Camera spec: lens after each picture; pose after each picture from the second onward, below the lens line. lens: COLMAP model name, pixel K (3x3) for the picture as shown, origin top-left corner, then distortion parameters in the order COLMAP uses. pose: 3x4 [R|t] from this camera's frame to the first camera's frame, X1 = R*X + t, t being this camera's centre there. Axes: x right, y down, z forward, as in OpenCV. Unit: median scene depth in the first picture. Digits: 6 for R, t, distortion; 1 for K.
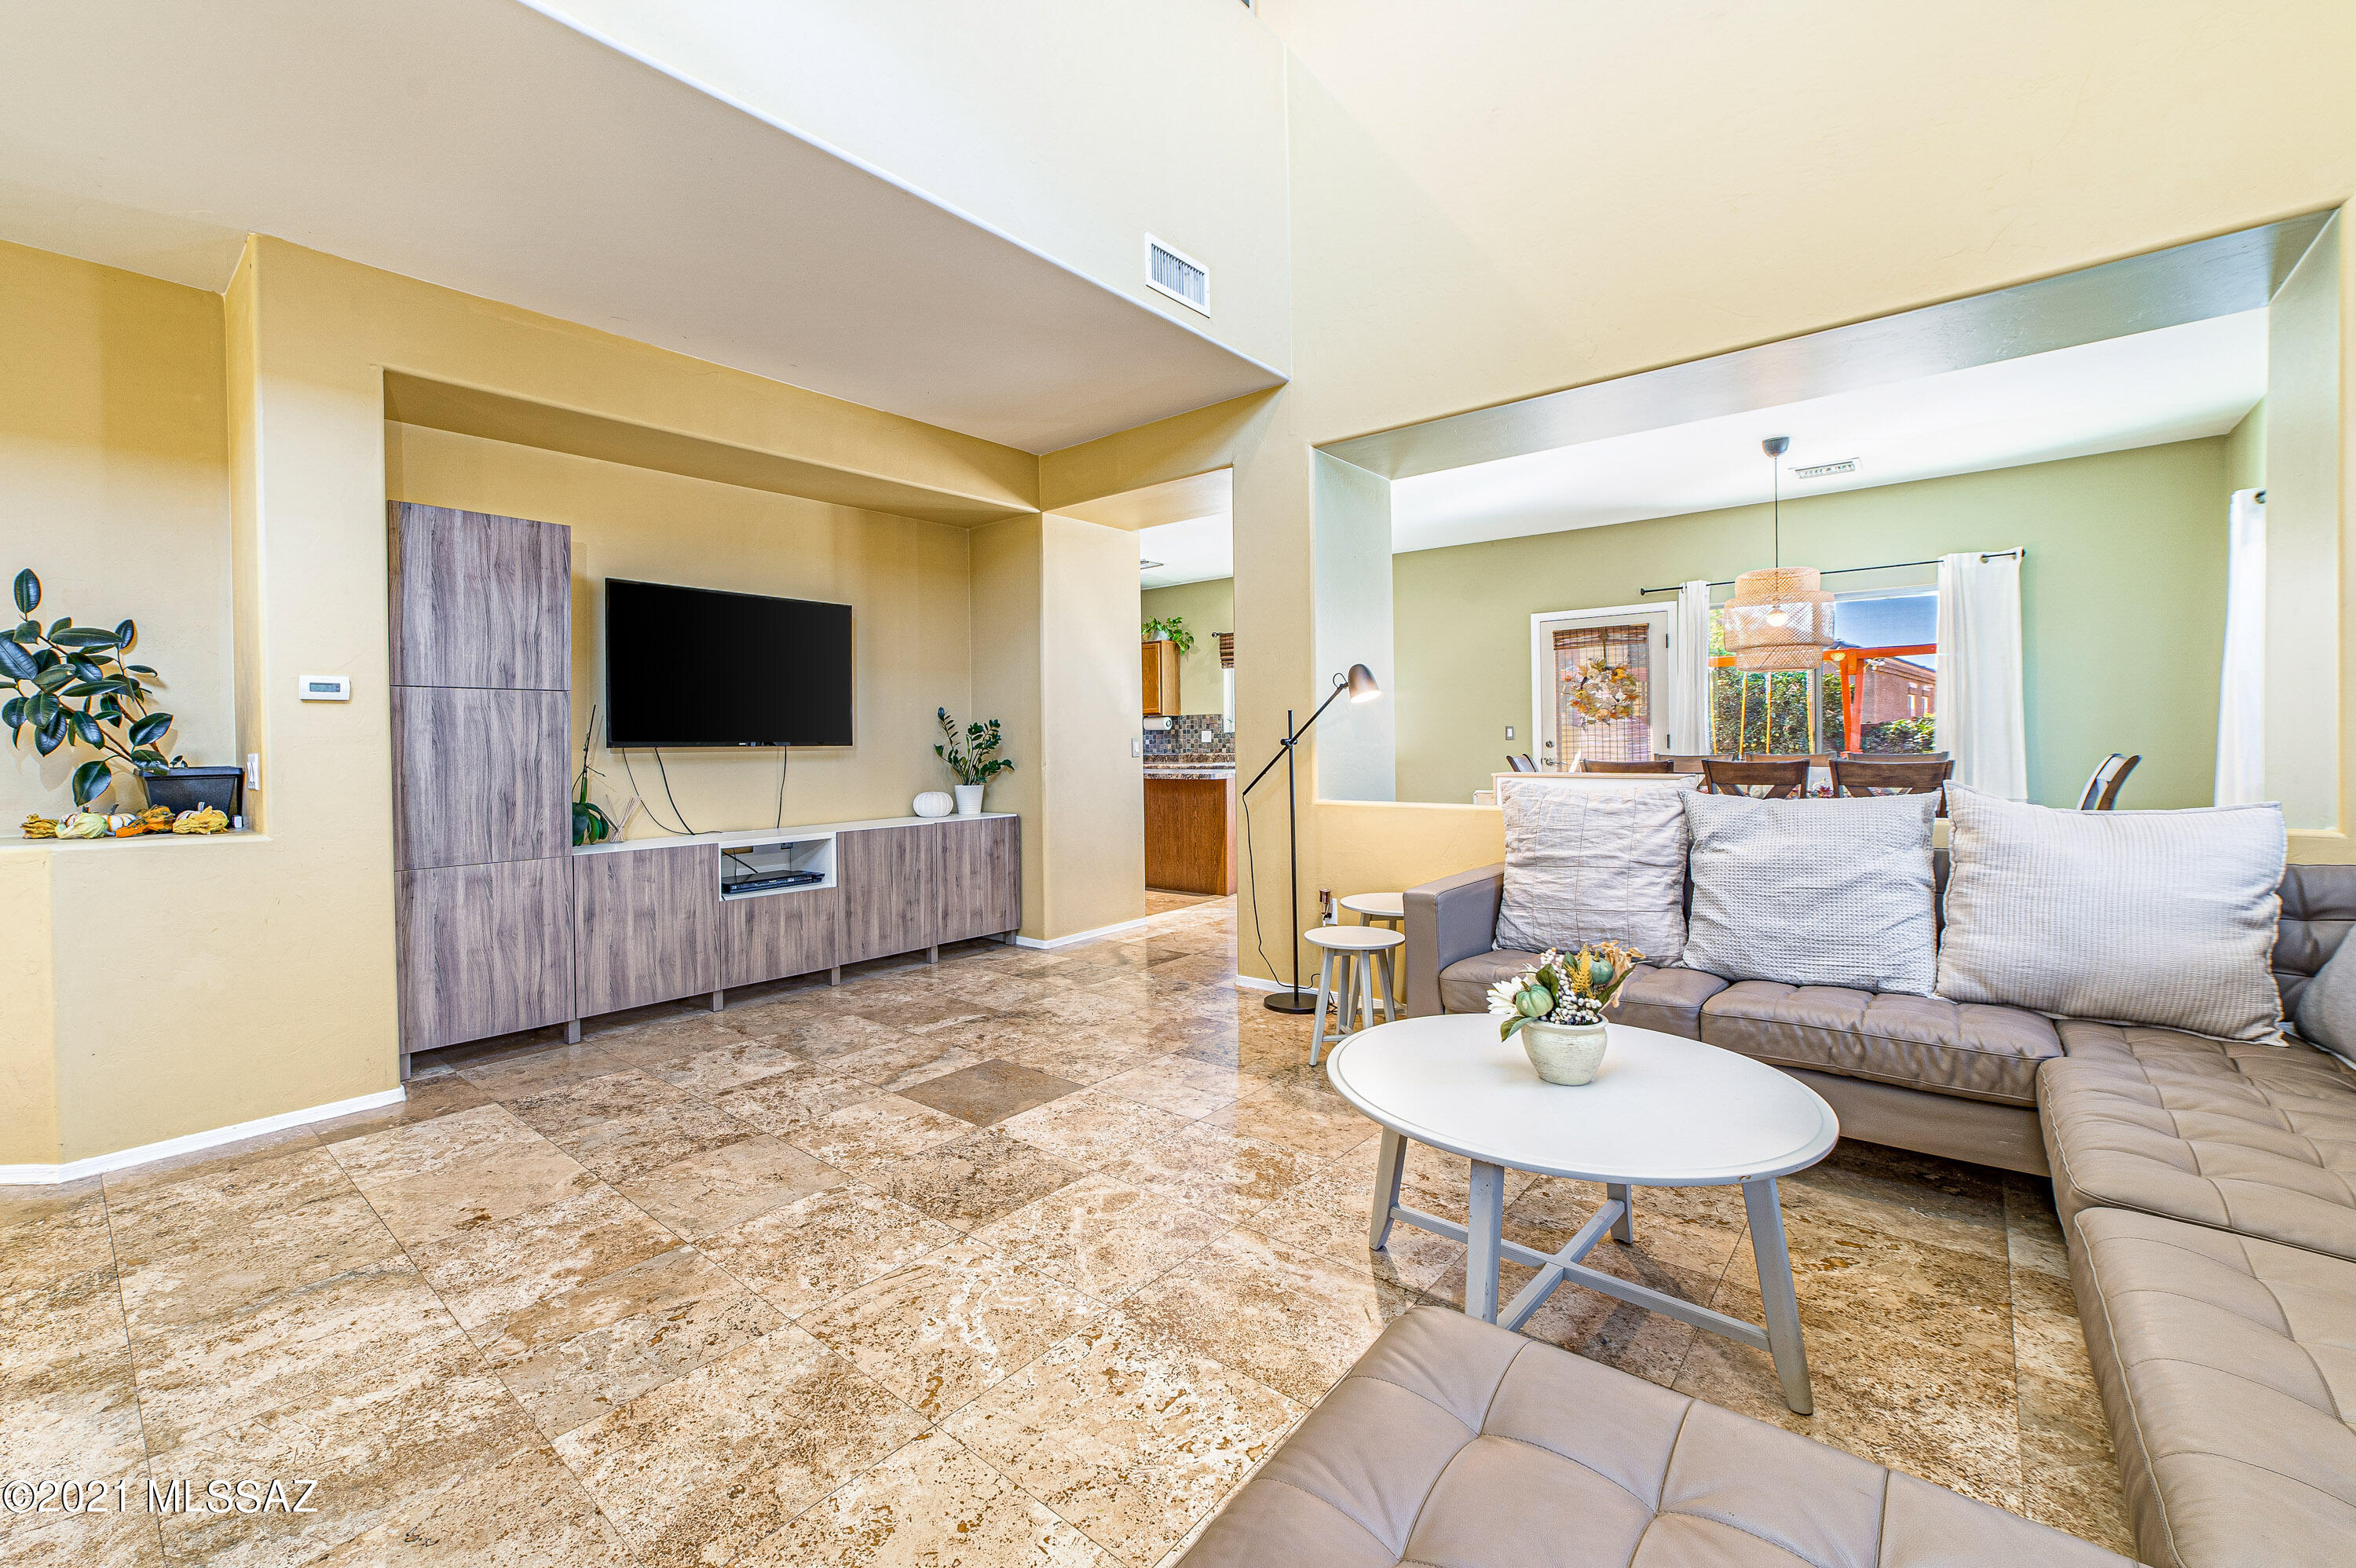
lens RADIAL K [[984.5, 0, 1081.1], [0, 984.5, 763.8], [0, 0, 1]] dist [-0.032079, 0.011104]
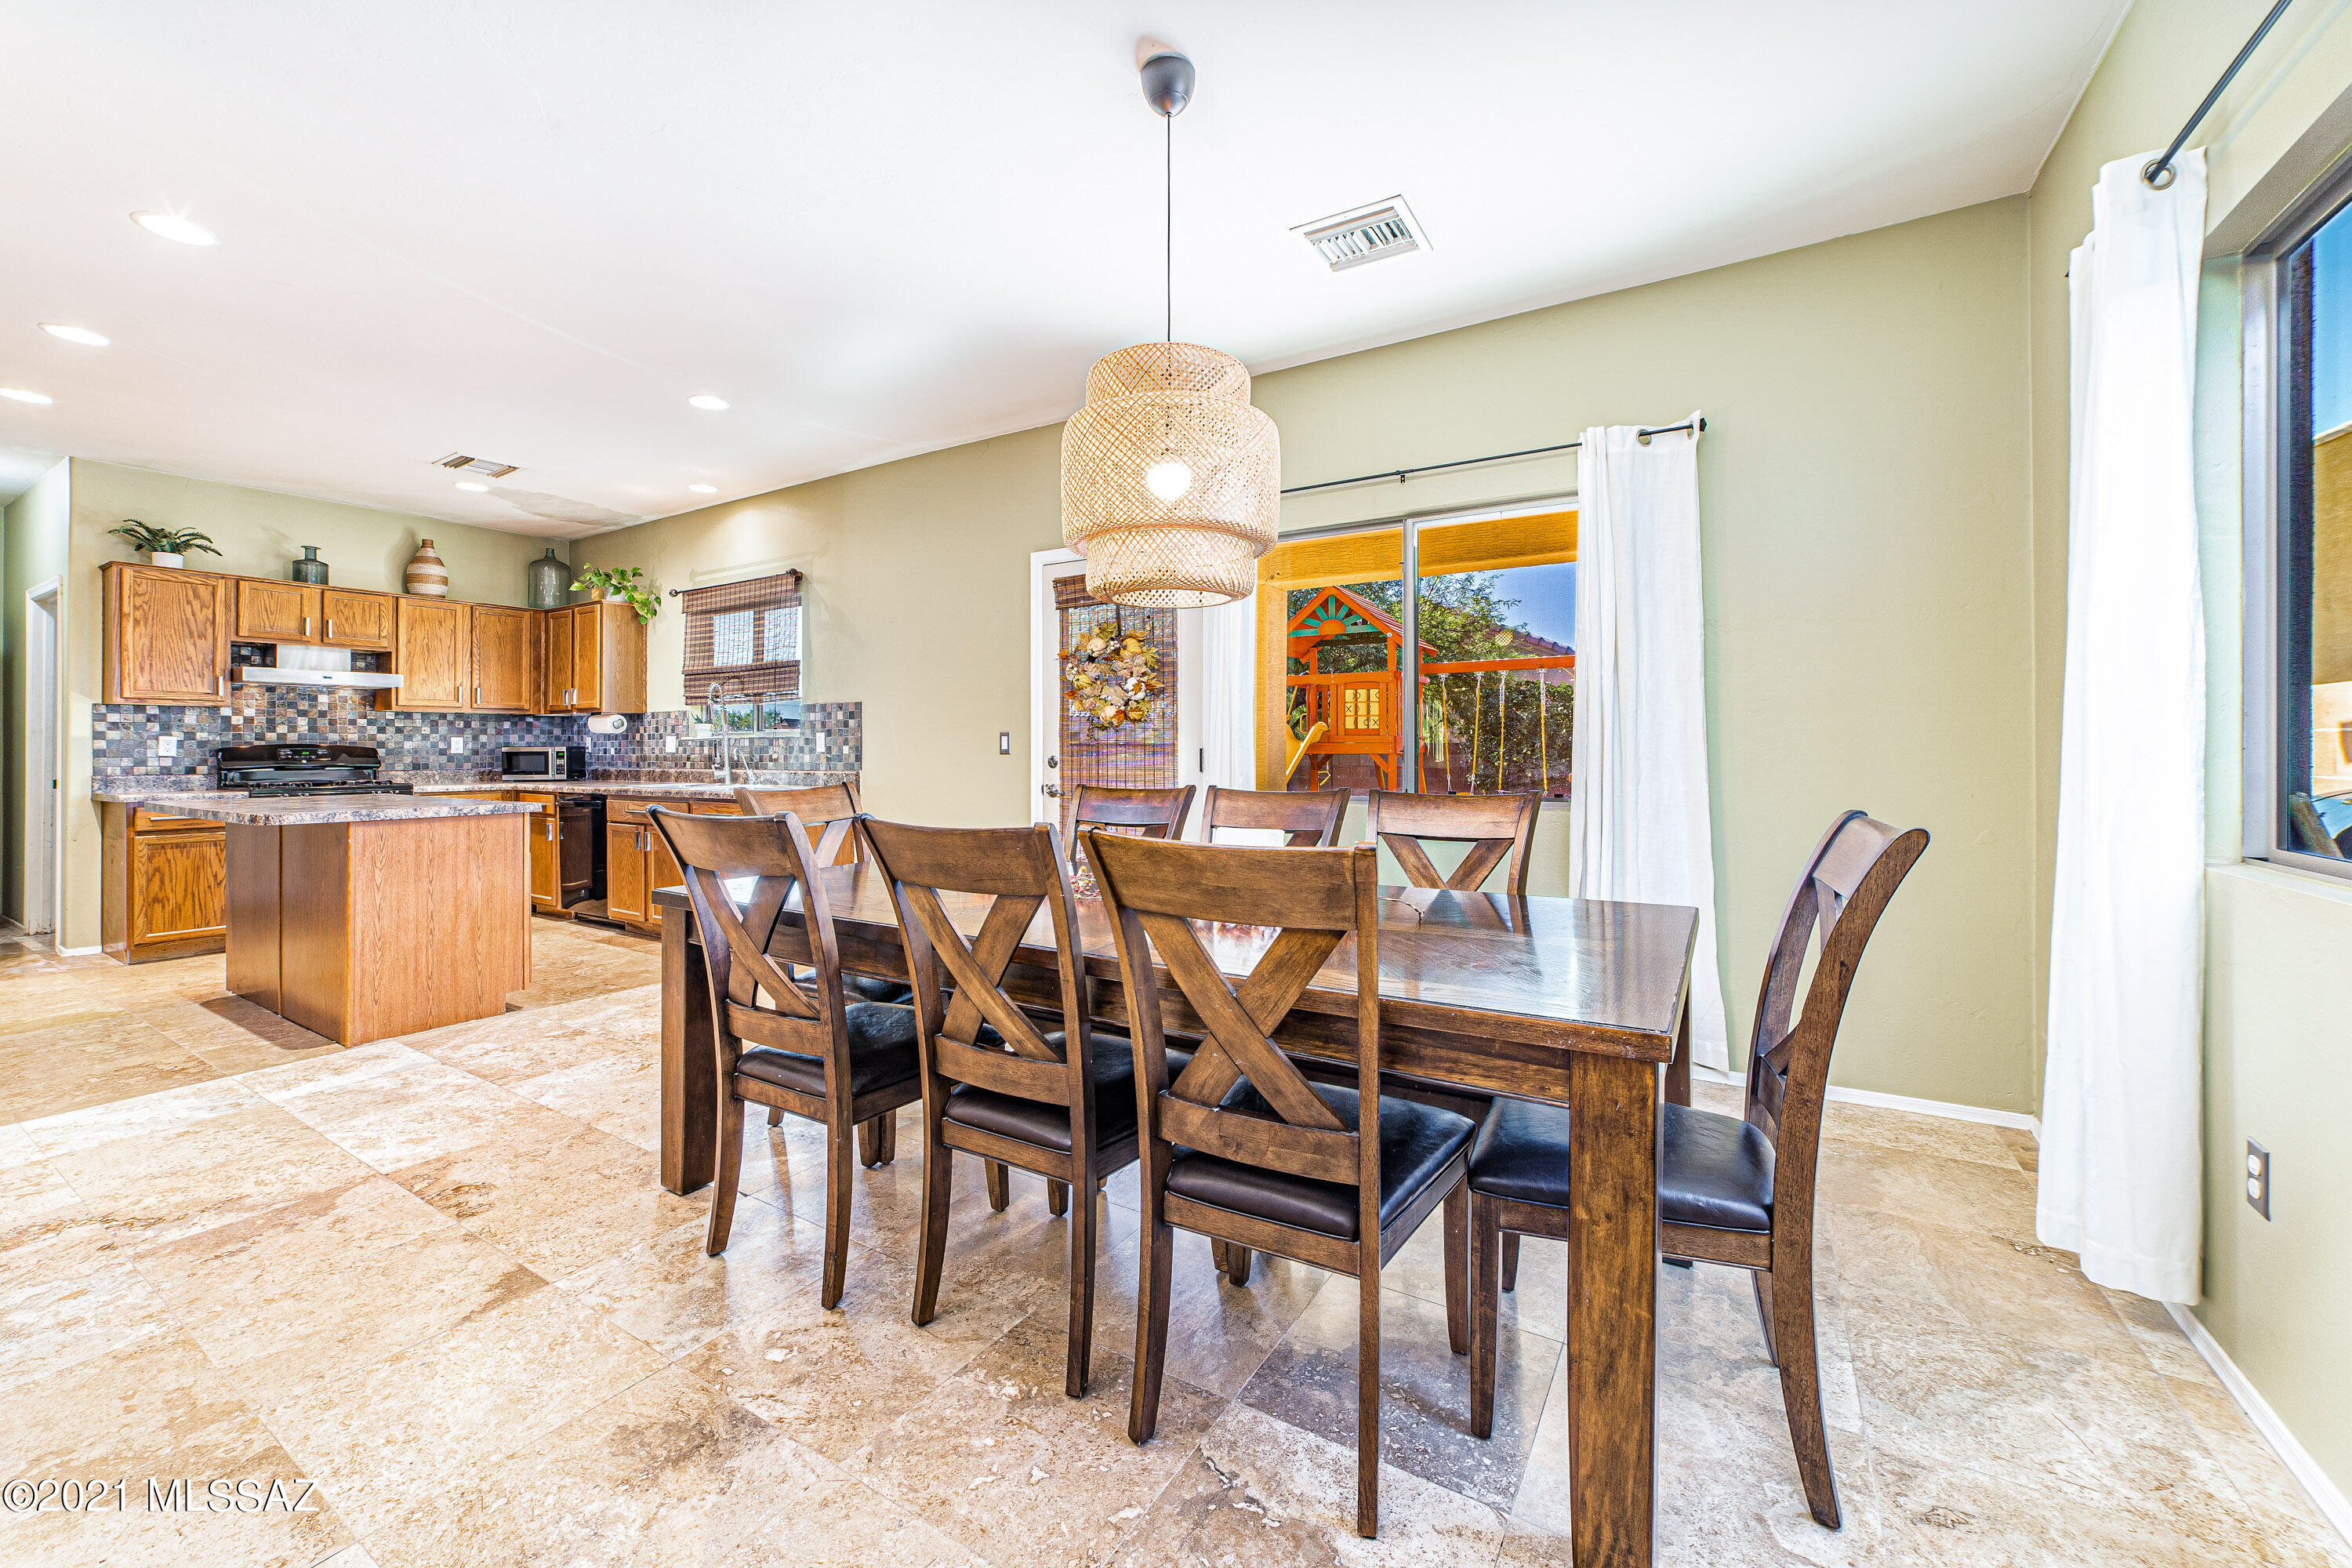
lens RADIAL K [[926.6, 0, 1159.7], [0, 926.6, 740.9], [0, 0, 1]] dist [-0.019291, 0.007657]
pose [[0.983814, 0.012758, 0.178736, 0.986603], [-0.006778, 0.999398, -0.034026, -0.031230], [-0.179062, 0.032264, 0.983309, 0.925491]]
